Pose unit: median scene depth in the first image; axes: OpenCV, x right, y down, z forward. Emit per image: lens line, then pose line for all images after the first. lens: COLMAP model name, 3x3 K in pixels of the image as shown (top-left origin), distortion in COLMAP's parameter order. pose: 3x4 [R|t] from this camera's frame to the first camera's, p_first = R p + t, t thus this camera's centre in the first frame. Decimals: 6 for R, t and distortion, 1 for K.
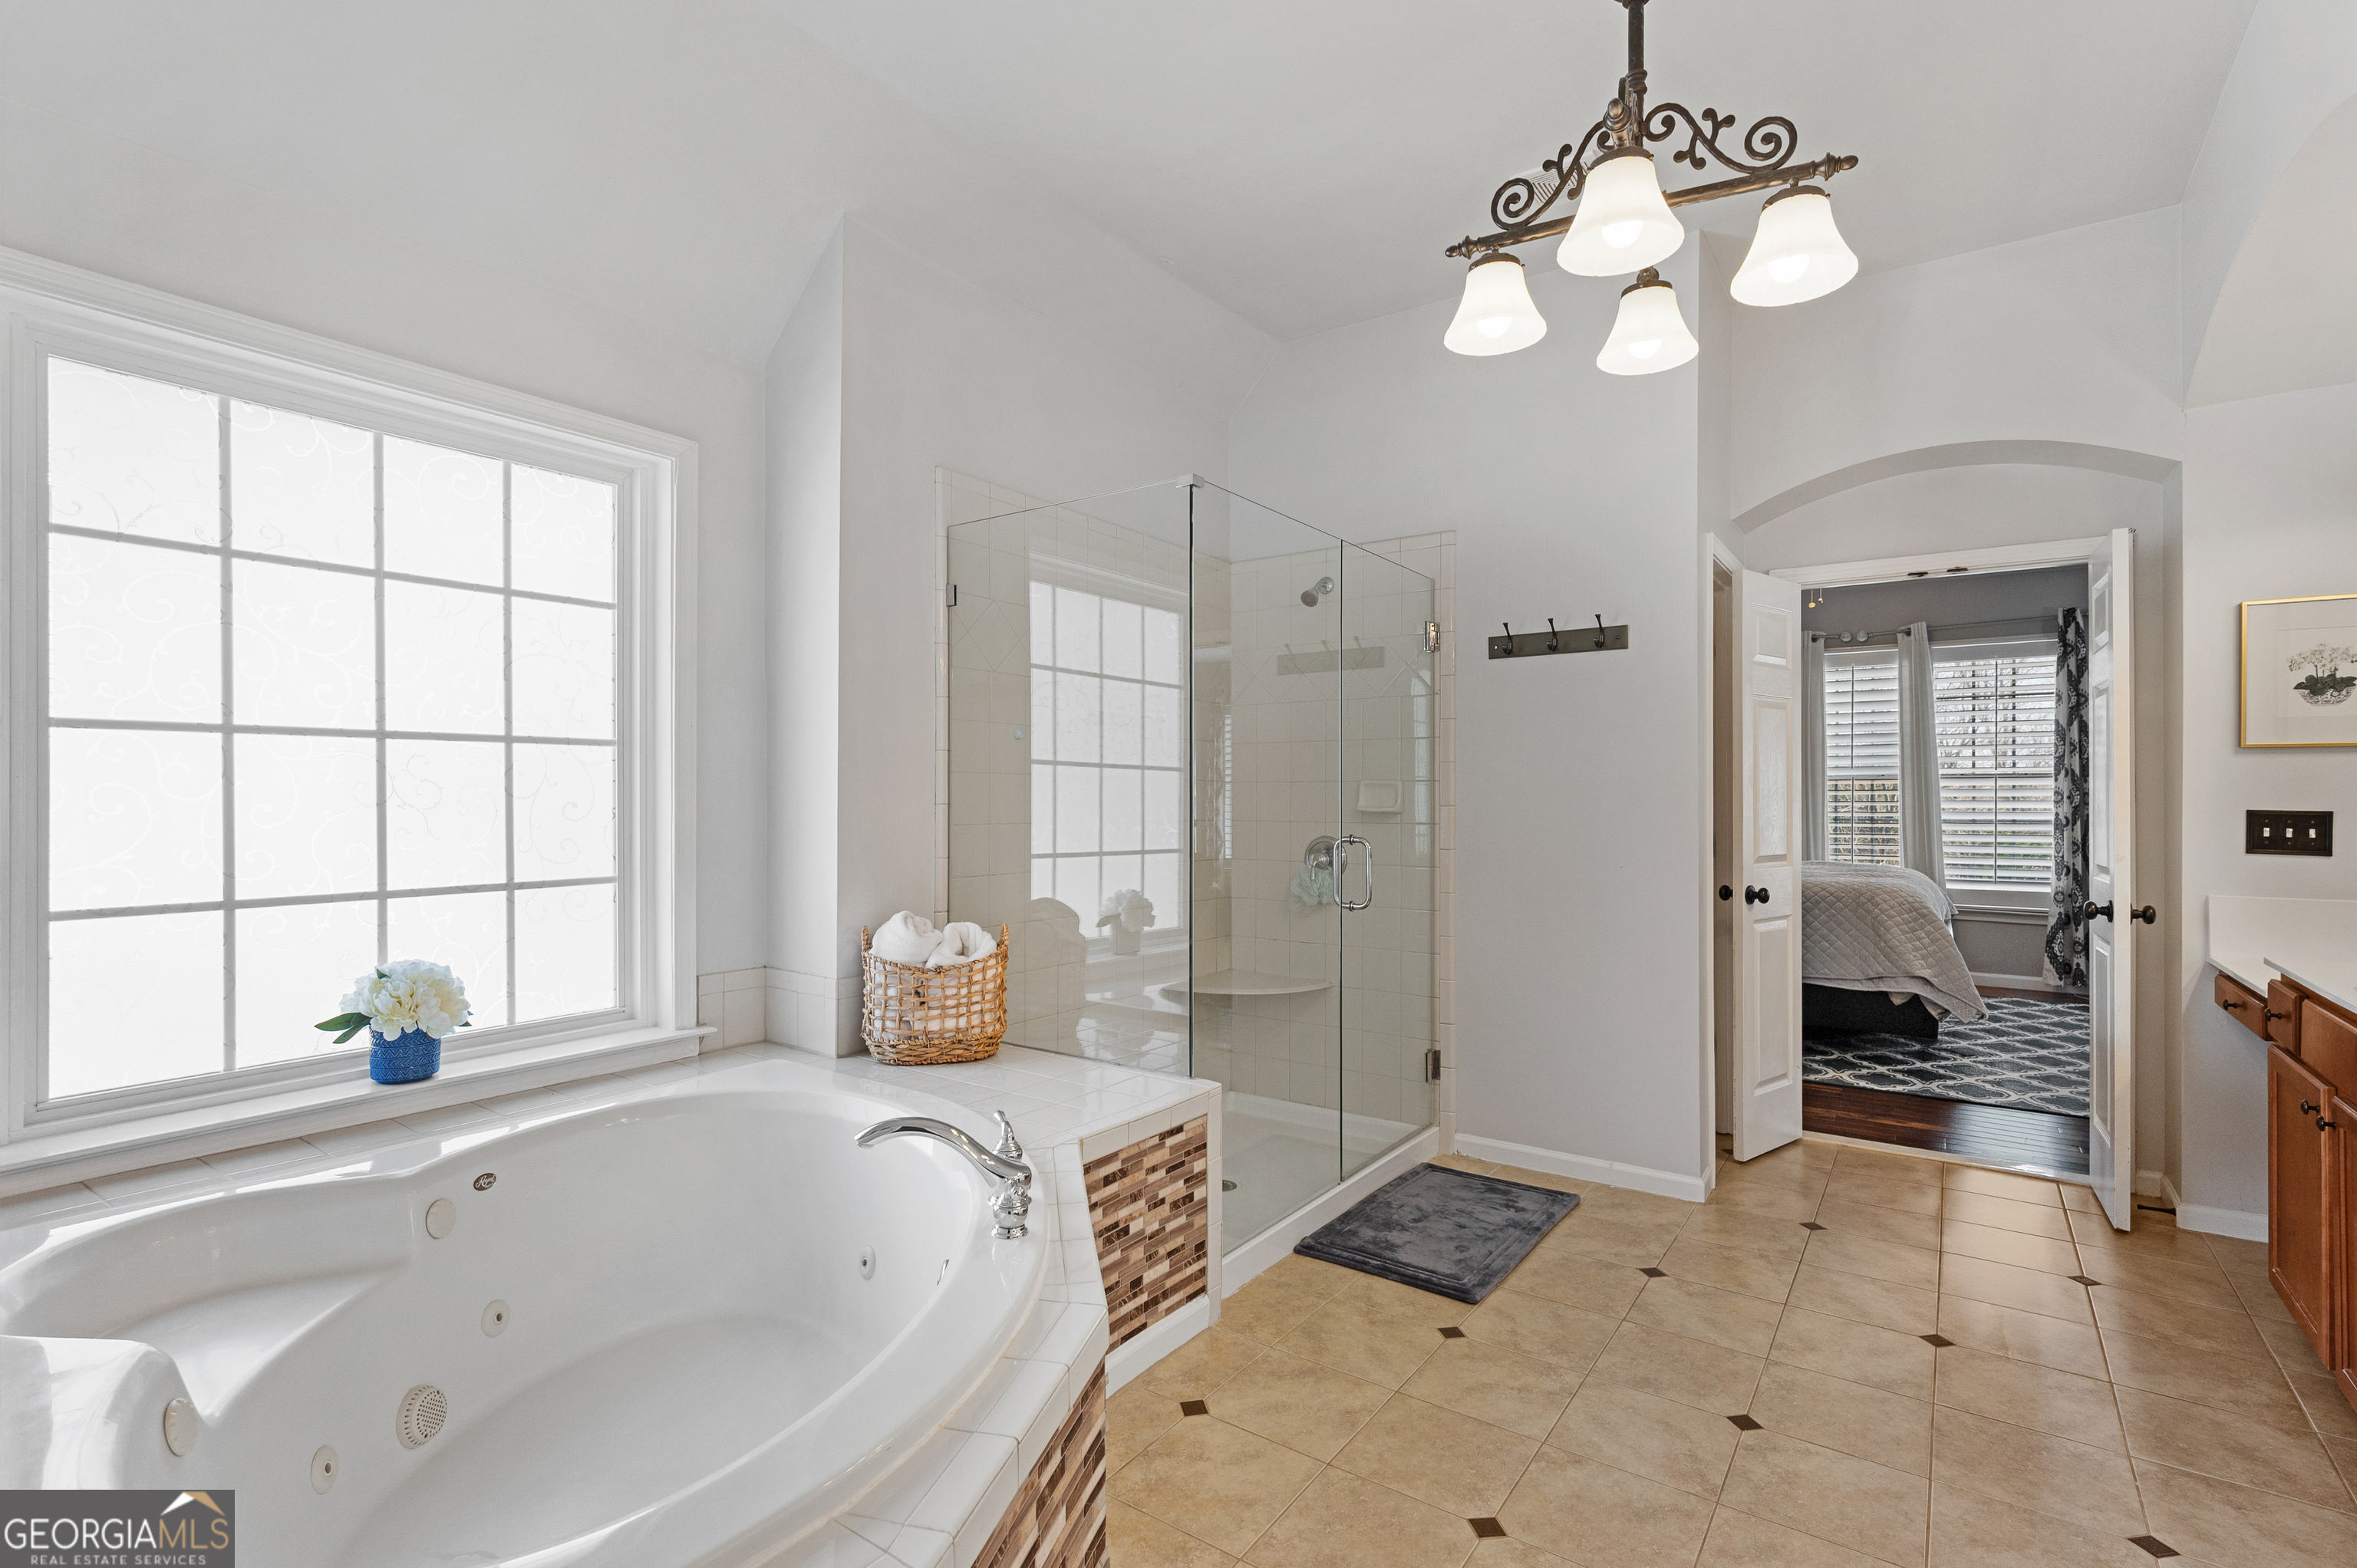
lens RADIAL K [[1089.0, 0, 1184.5], [0, 1089.0, 794.4], [0, 0, 1]] dist [0.001844, 0.000472]
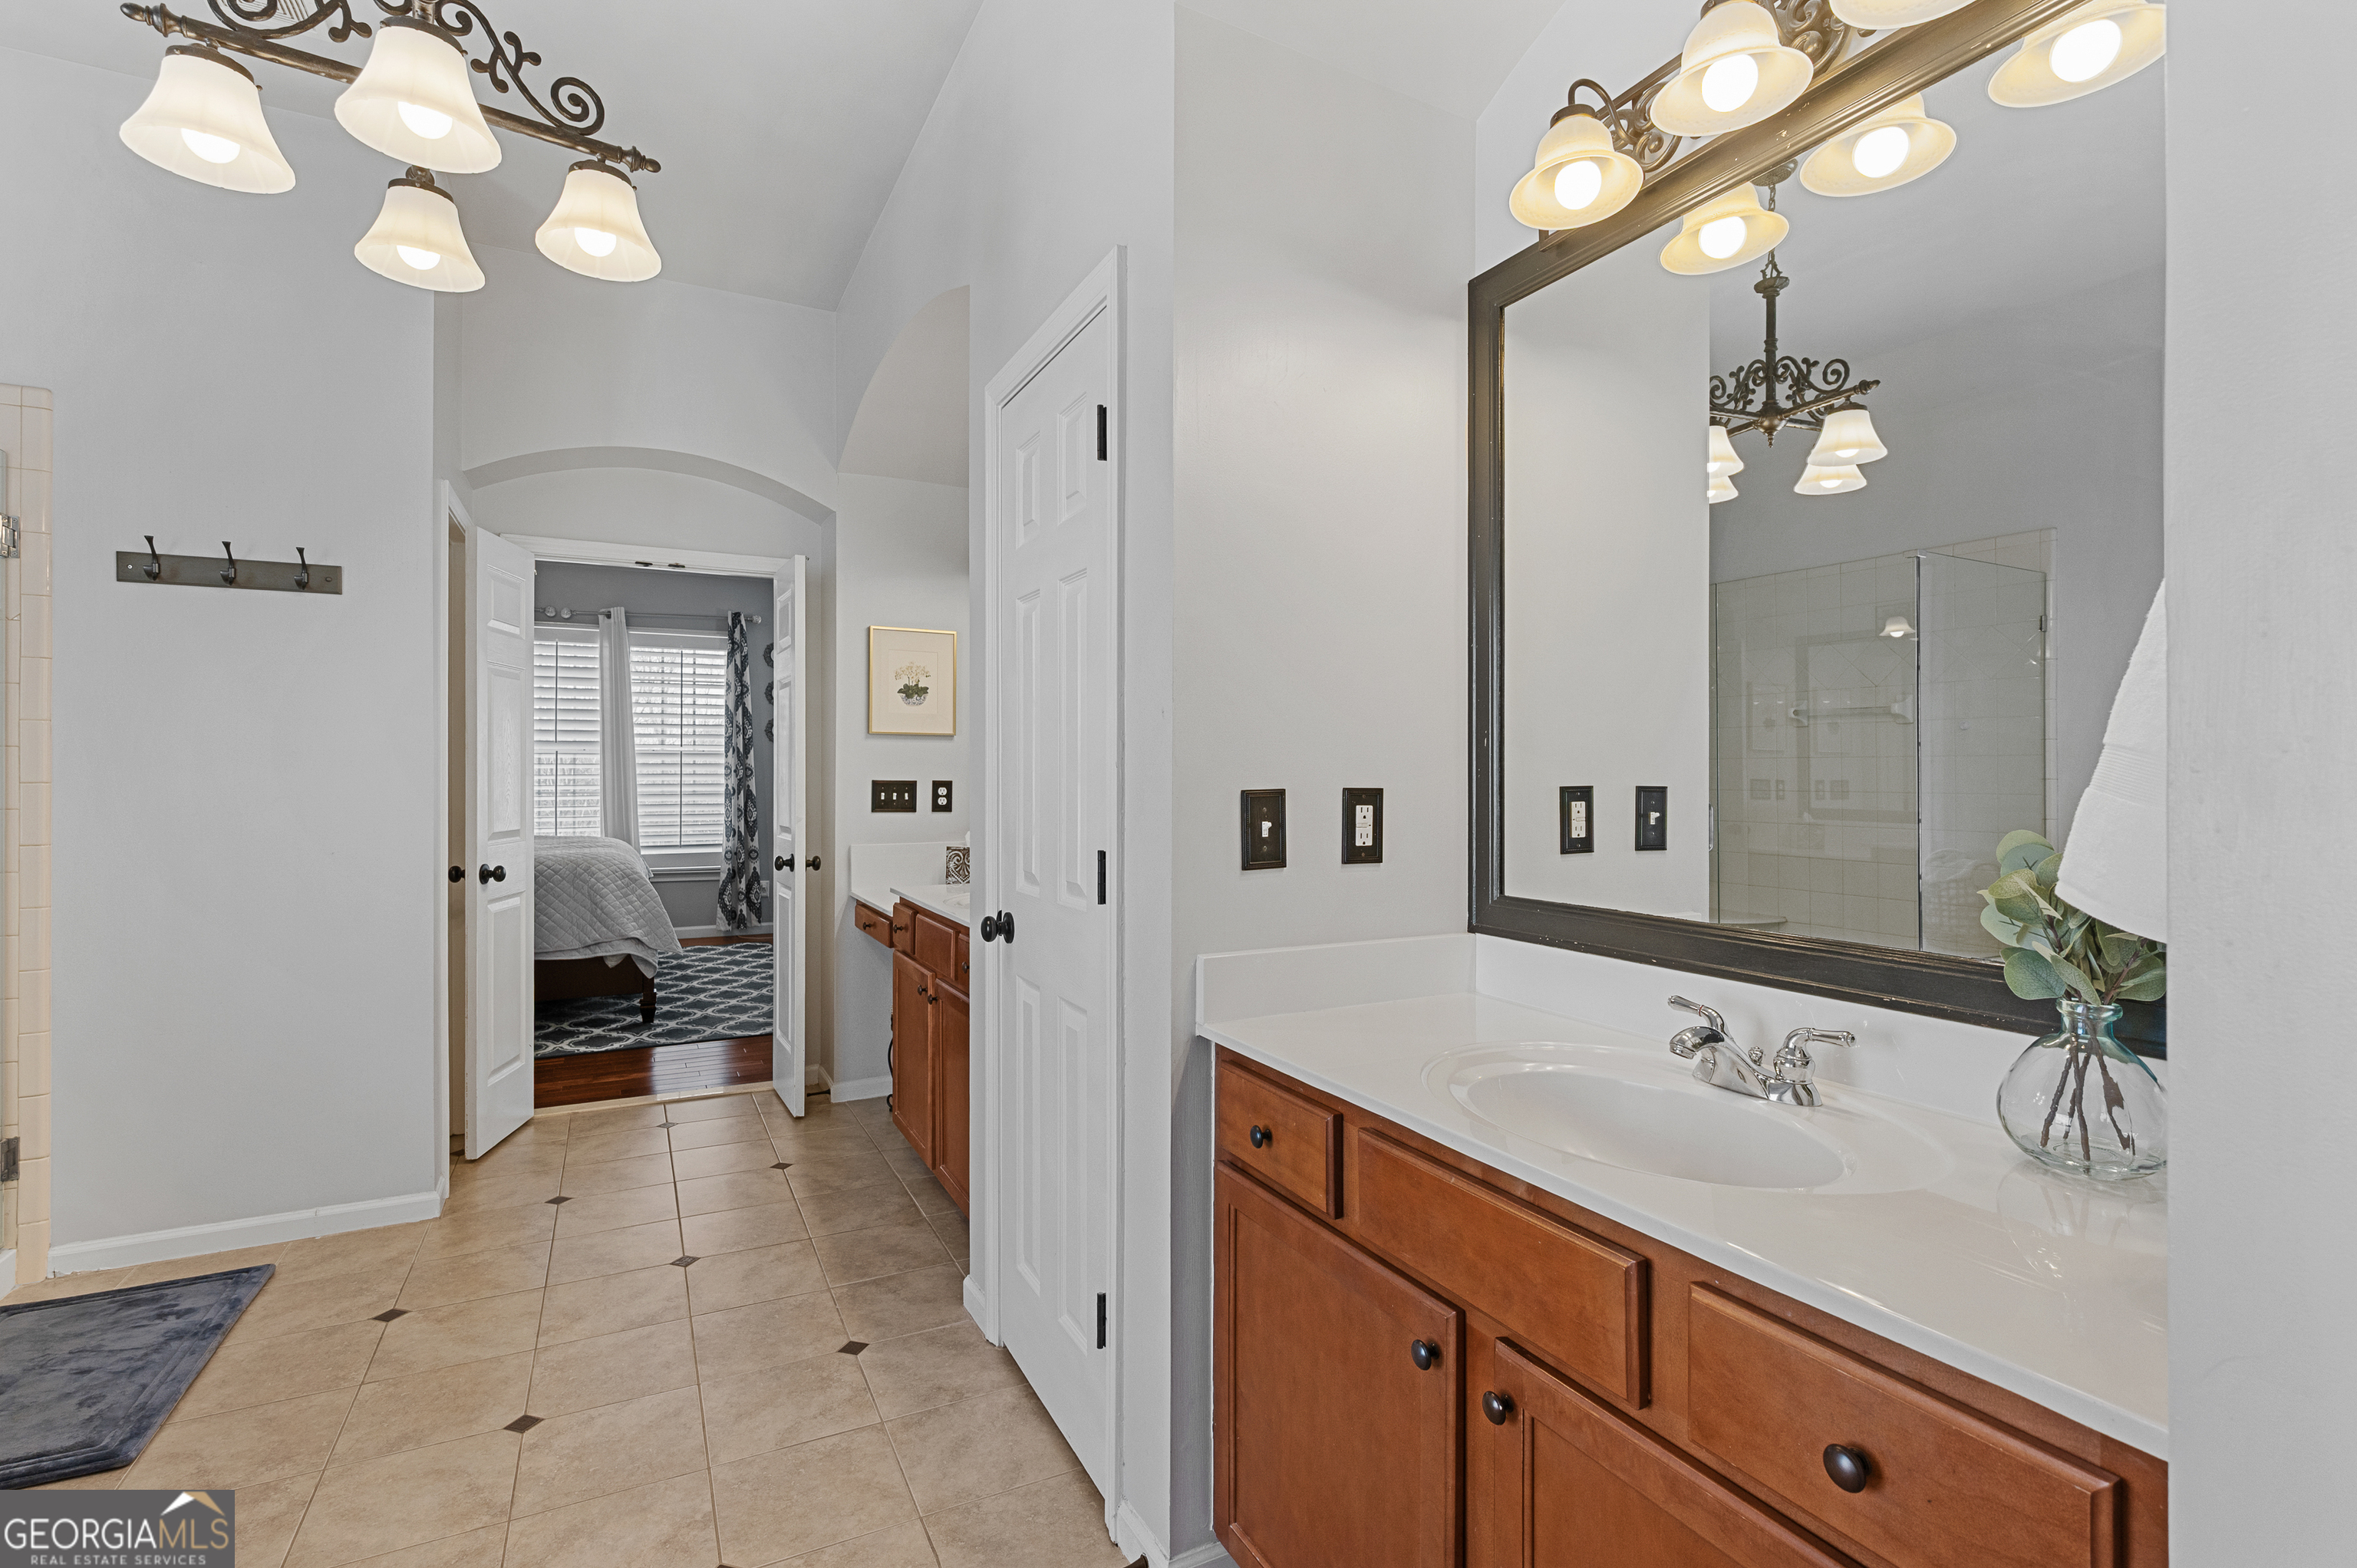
lens RADIAL K [[1092.3, 0, 1185.4], [0, 1092.3, 772.2], [0, 0, 1]] dist [0.001554, 0.000366]
pose [[0.463307, -0.000643, 0.886198, -0.043980], [-0.002559, 0.999995, 0.002063, 0.000610], [-0.886194, -0.003224, 0.463303, 0.028064]]
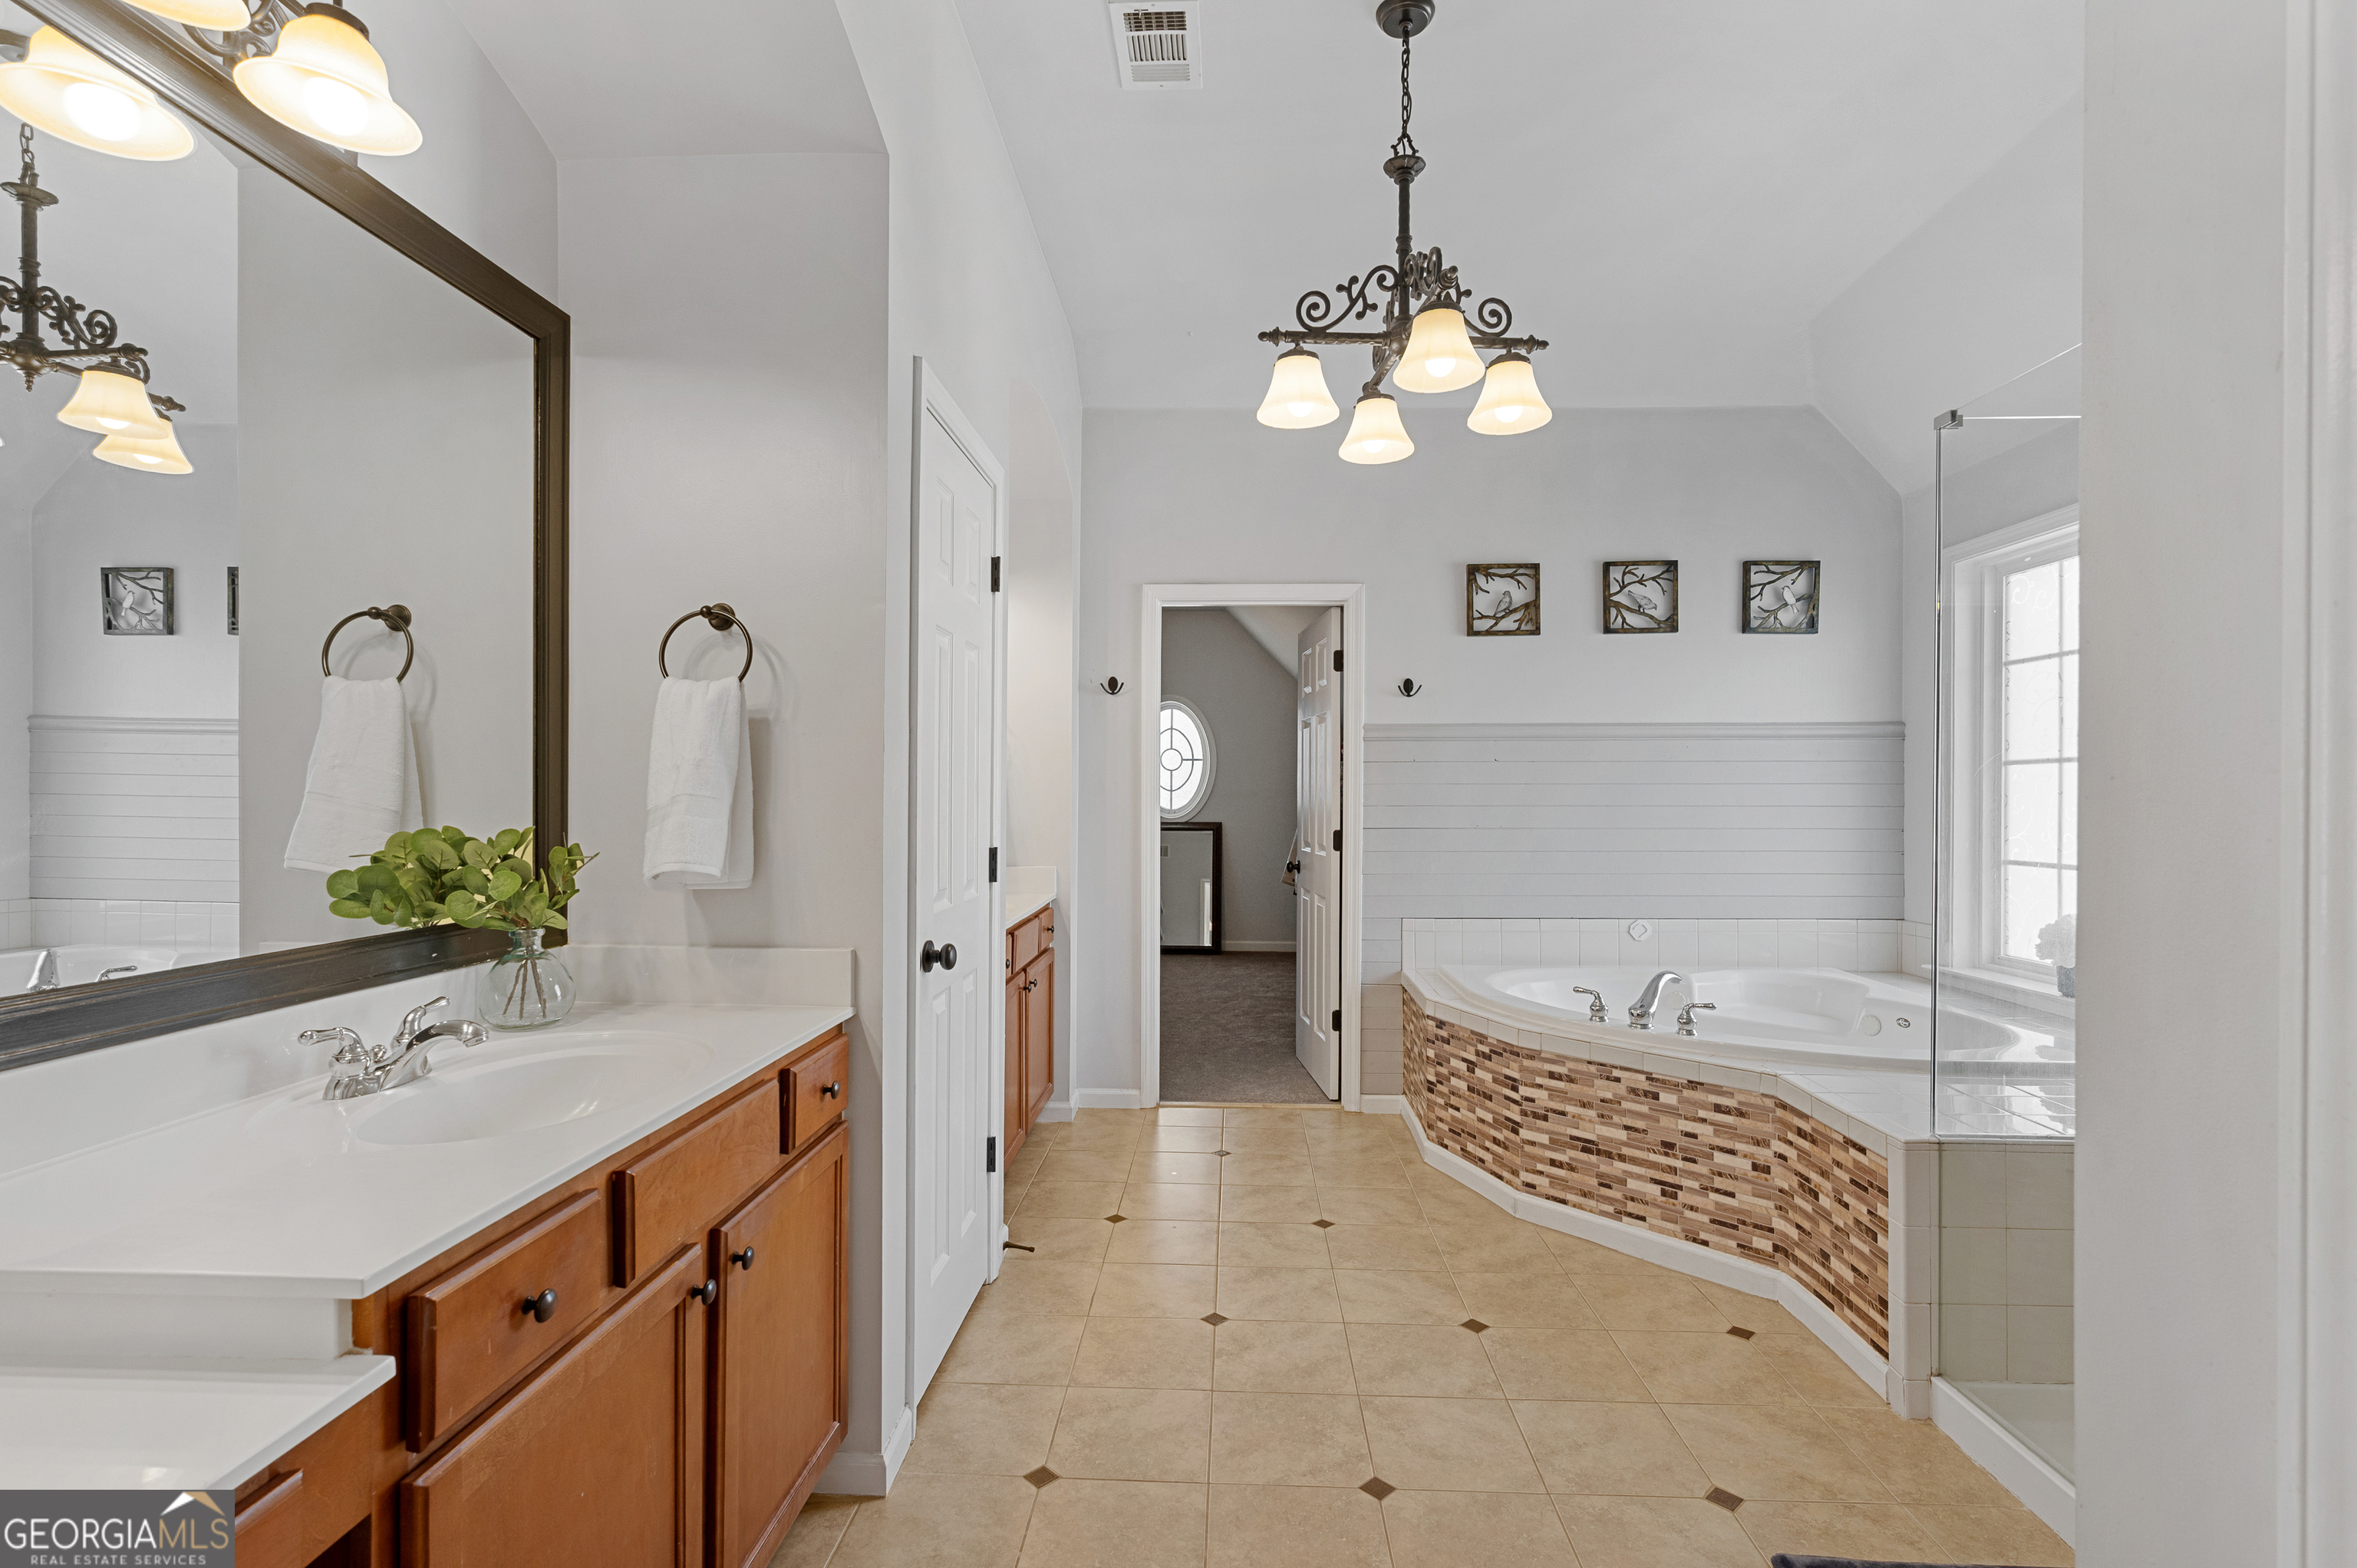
lens RADIAL K [[1089.0, 0, 1184.5], [0, 1089.0, 794.4], [0, 0, 1]] dist [0.001844, 0.000472]
pose [[-0.842149, -0.006725, -0.539203, 0.744389], [-0.004835, 0.999976, -0.004921, 0.003785], [0.539224, -0.001537, -0.842161, 1.094477]]
